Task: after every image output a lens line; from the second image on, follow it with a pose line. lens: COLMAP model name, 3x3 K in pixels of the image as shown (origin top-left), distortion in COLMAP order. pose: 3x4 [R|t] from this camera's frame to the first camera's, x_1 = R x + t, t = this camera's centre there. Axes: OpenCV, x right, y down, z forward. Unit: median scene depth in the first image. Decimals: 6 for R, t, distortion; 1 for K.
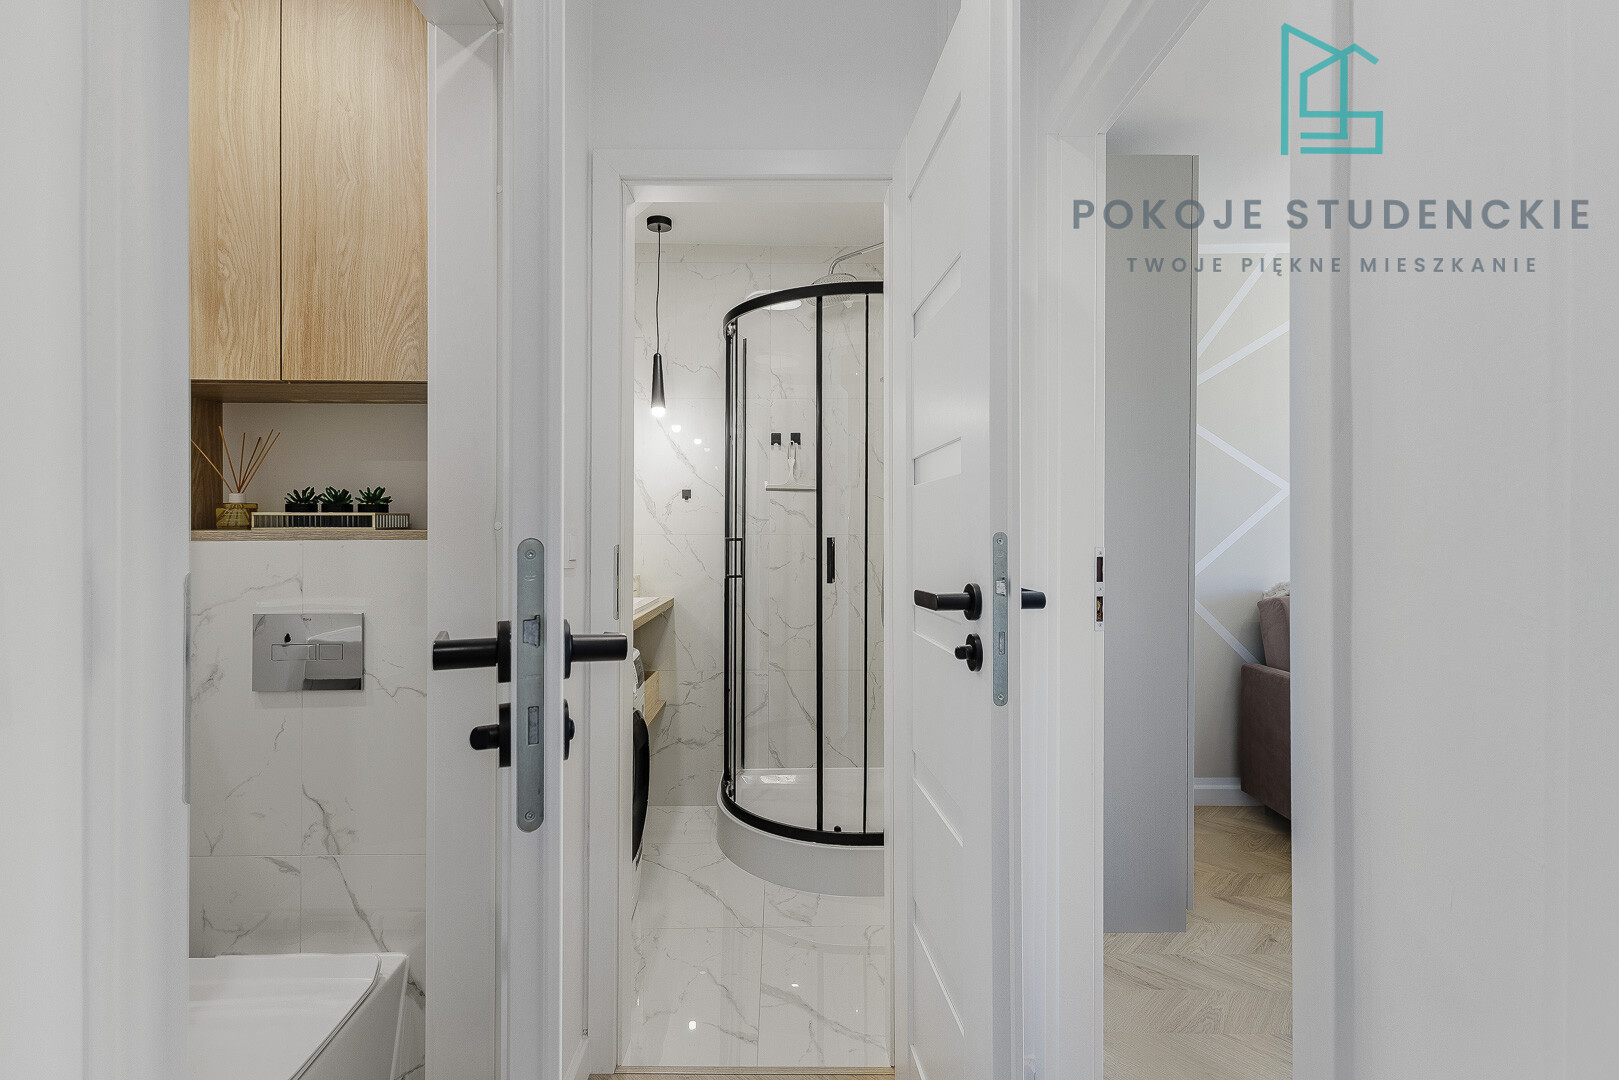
lens RADIAL K [[704.1, 0, 785.6], [0, 704.1, 528.1], [0, 0, 1]] dist [0.012442, 0.000268]
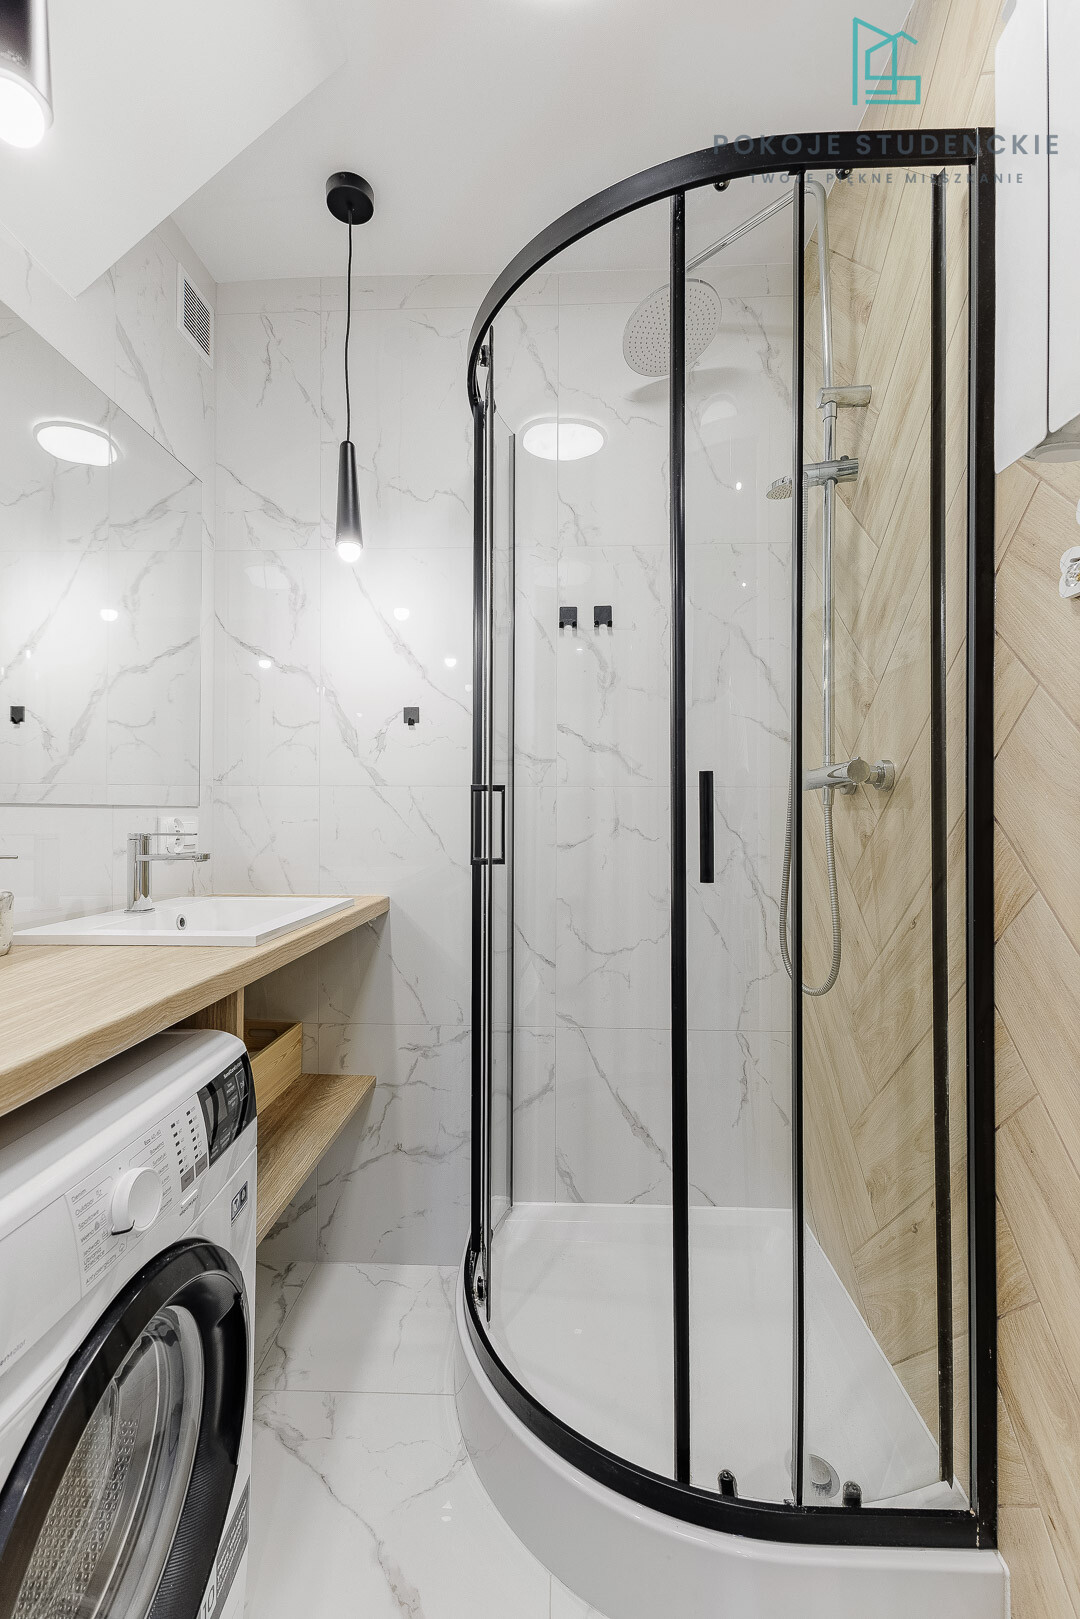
lens RADIAL K [[677.2, 0, 512.0], [0, 677.2, 801.7], [0, 0, 1]] dist [0.012501, 0.000052]
pose [[0.996471, -0.000720, -0.083932, -0.014635], [-0.000186, 0.999942, -0.010785, 0.030604], [0.083935, 0.010762, 0.996413, 0.511196]]
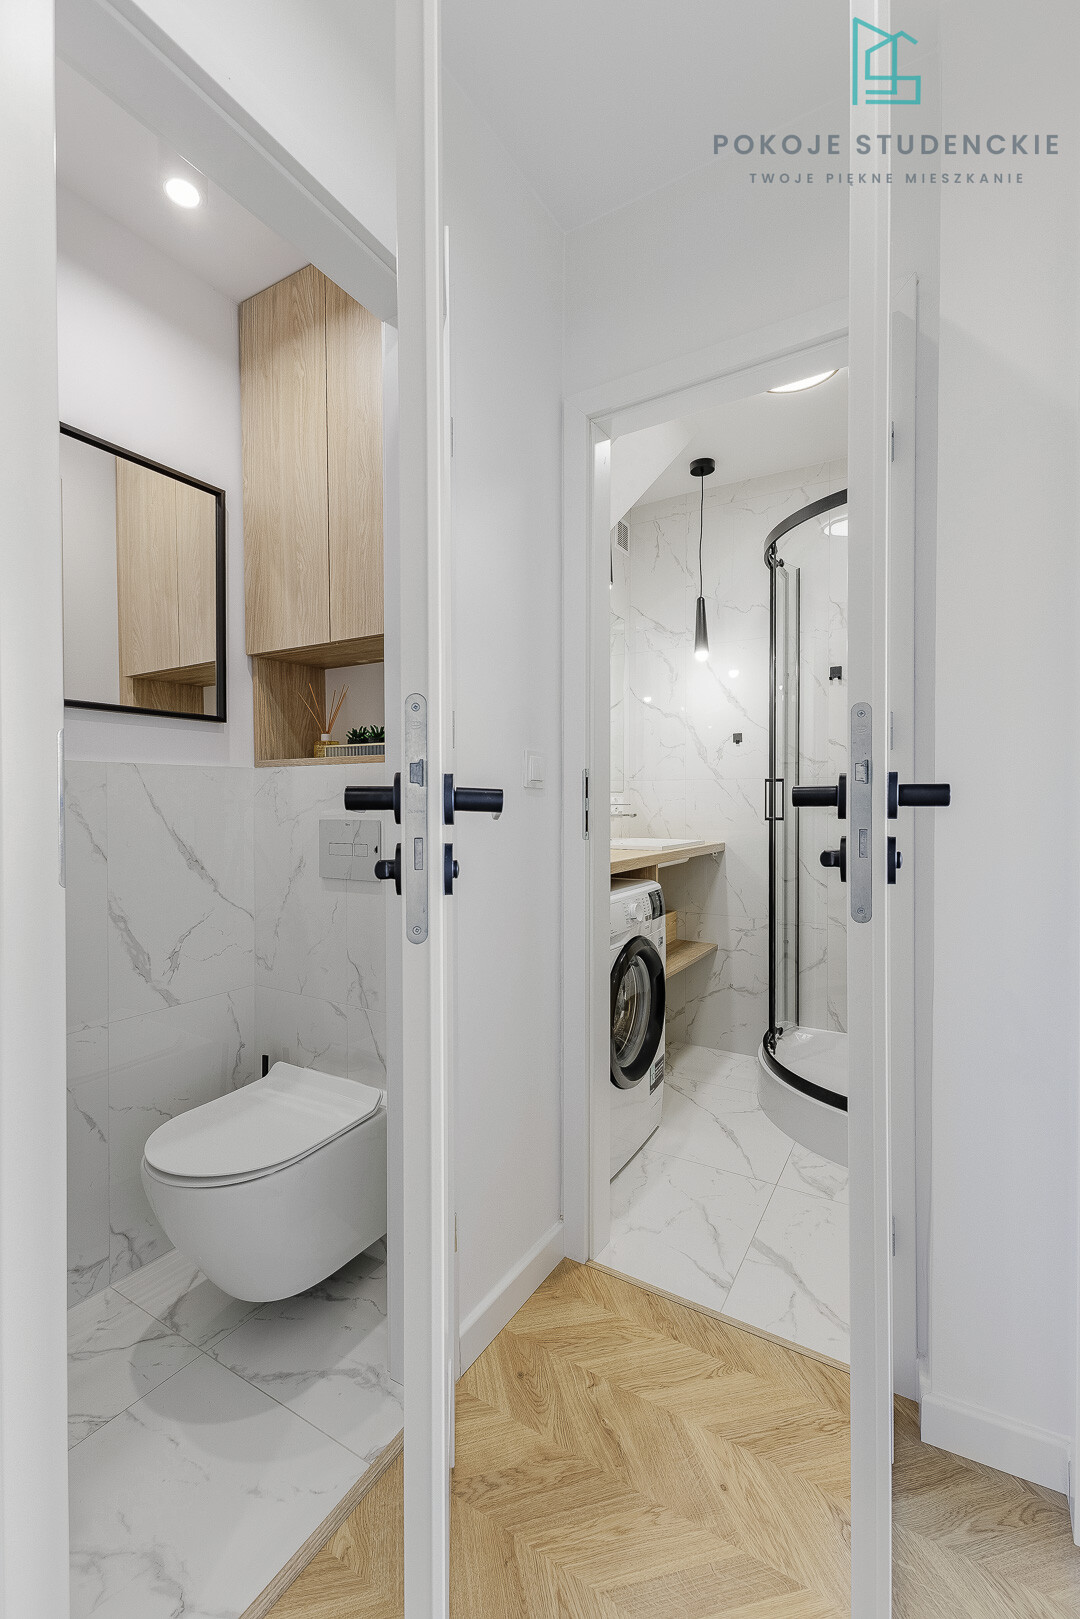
lens RADIAL K [[677.2, 0, 561.0], [0, 677.2, 803.8], [0, 0, 1]] dist [0.012501, 0.000052]
pose [[0.859415, 0.003035, -0.511270, 0.146867], [0.001096, 0.999969, 0.007778, 0.040479], [0.511278, -0.007245, 0.859385, 0.064102]]
